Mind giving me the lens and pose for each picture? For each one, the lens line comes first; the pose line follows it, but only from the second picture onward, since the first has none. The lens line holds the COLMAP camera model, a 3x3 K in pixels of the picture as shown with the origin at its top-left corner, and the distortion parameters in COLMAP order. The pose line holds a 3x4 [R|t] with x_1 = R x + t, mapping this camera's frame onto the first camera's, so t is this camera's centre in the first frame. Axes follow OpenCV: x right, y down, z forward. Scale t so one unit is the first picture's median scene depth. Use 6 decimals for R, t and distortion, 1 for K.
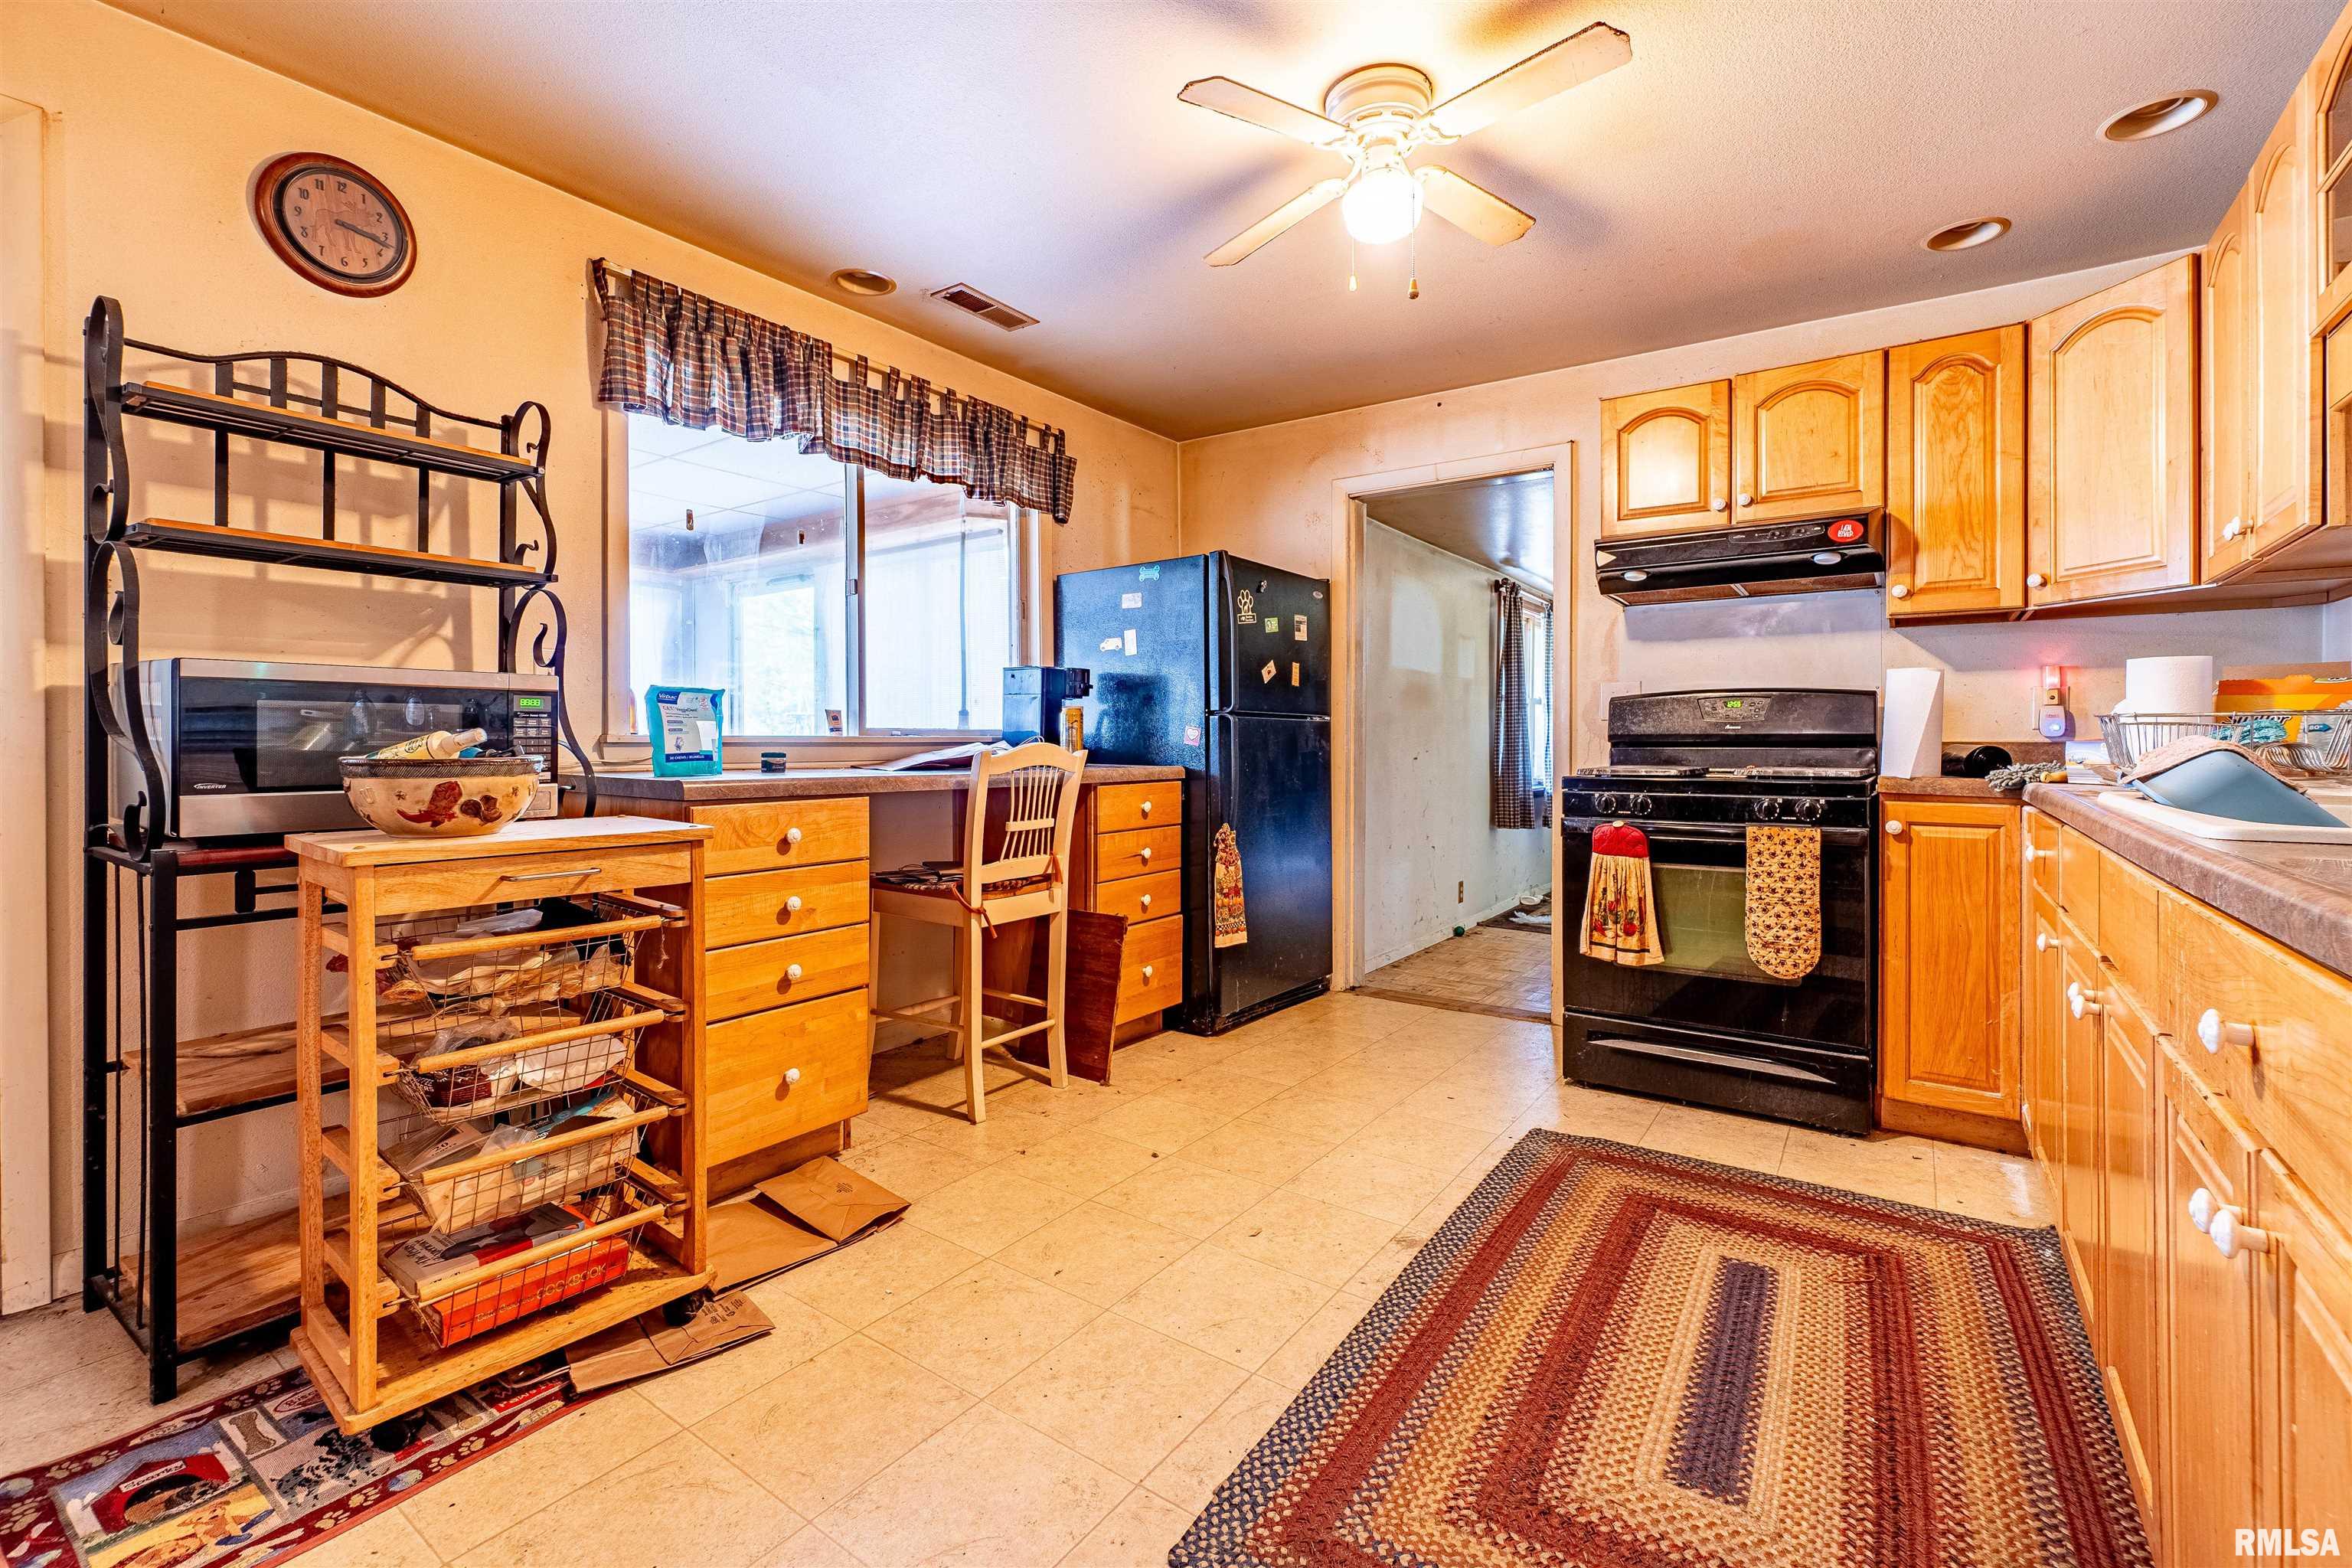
lens RADIAL K [[1038.2, 0, 1169.2], [0, 1038.2, 737.0], [0, 0, 1]] dist [-0.000966, -0.000062]
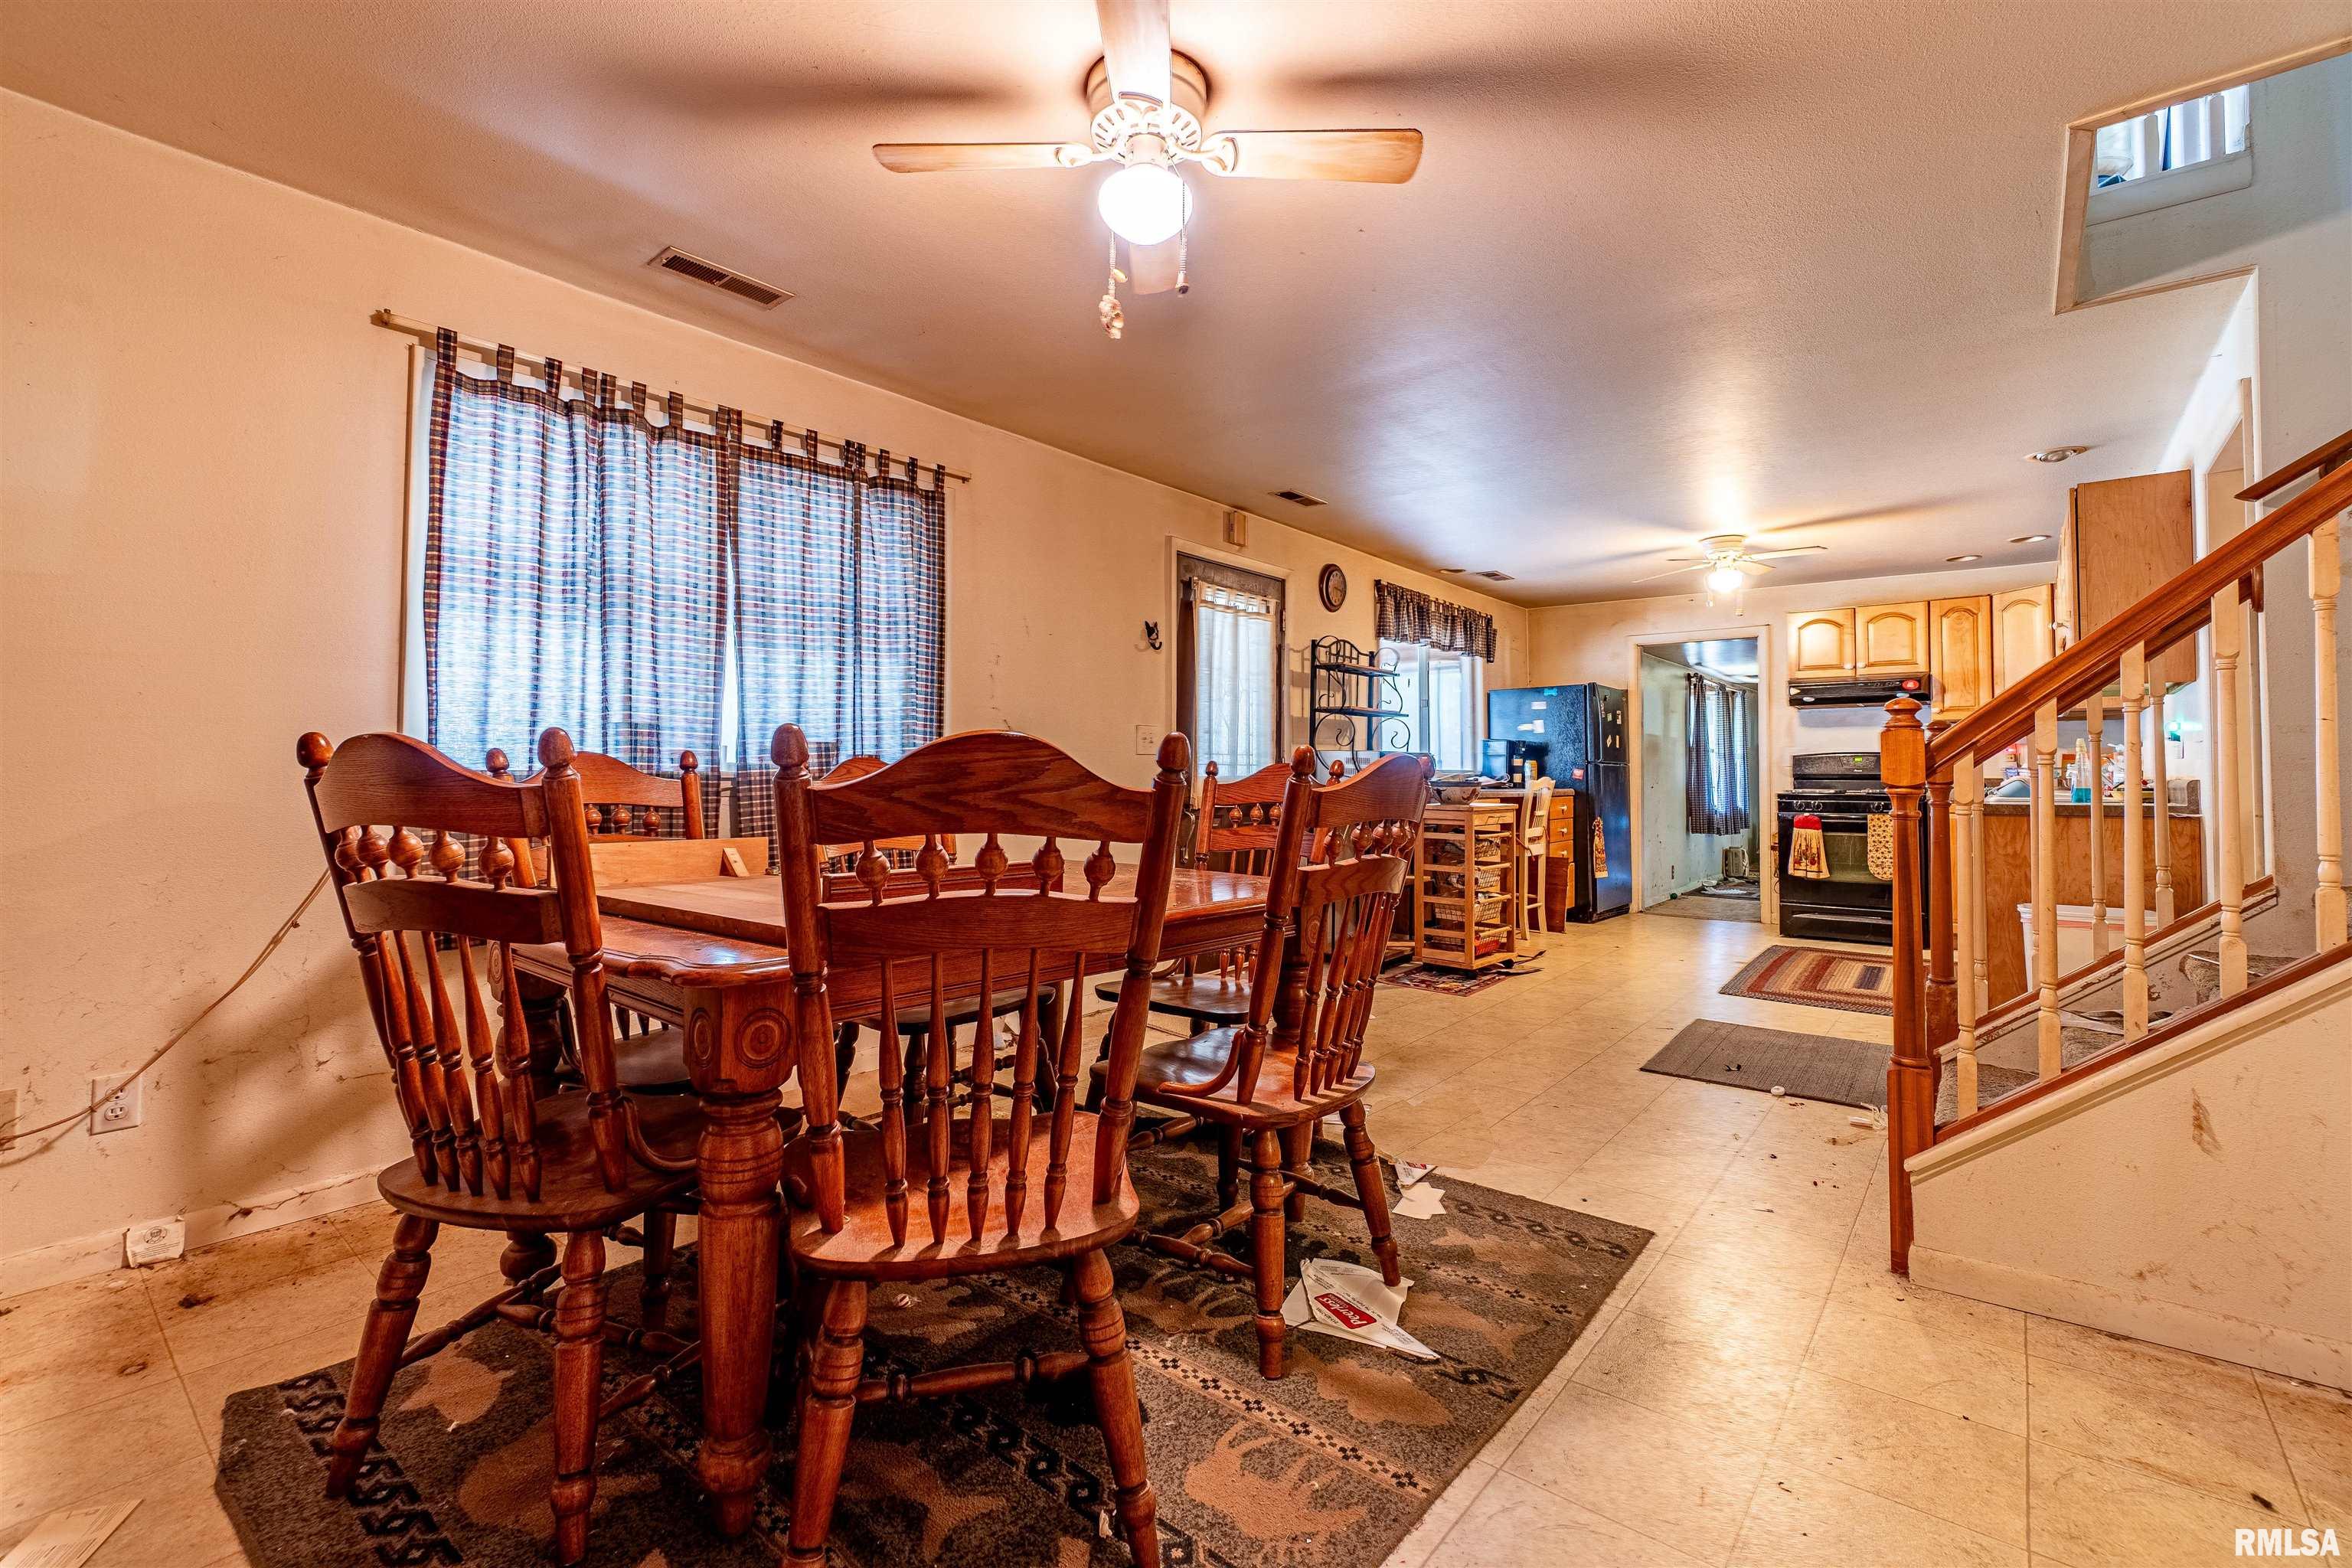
lens RADIAL K [[1038.2, 0, 1169.2], [0, 1038.2, 737.0], [0, 0, 1]] dist [-0.000966, -0.000062]
pose [[0.997757, 0.000120, -0.066934, -0.737736], [-0.002322, 0.999459, -0.032819, -0.005354], [0.066893, 0.032900, 0.997218, -1.240692]]
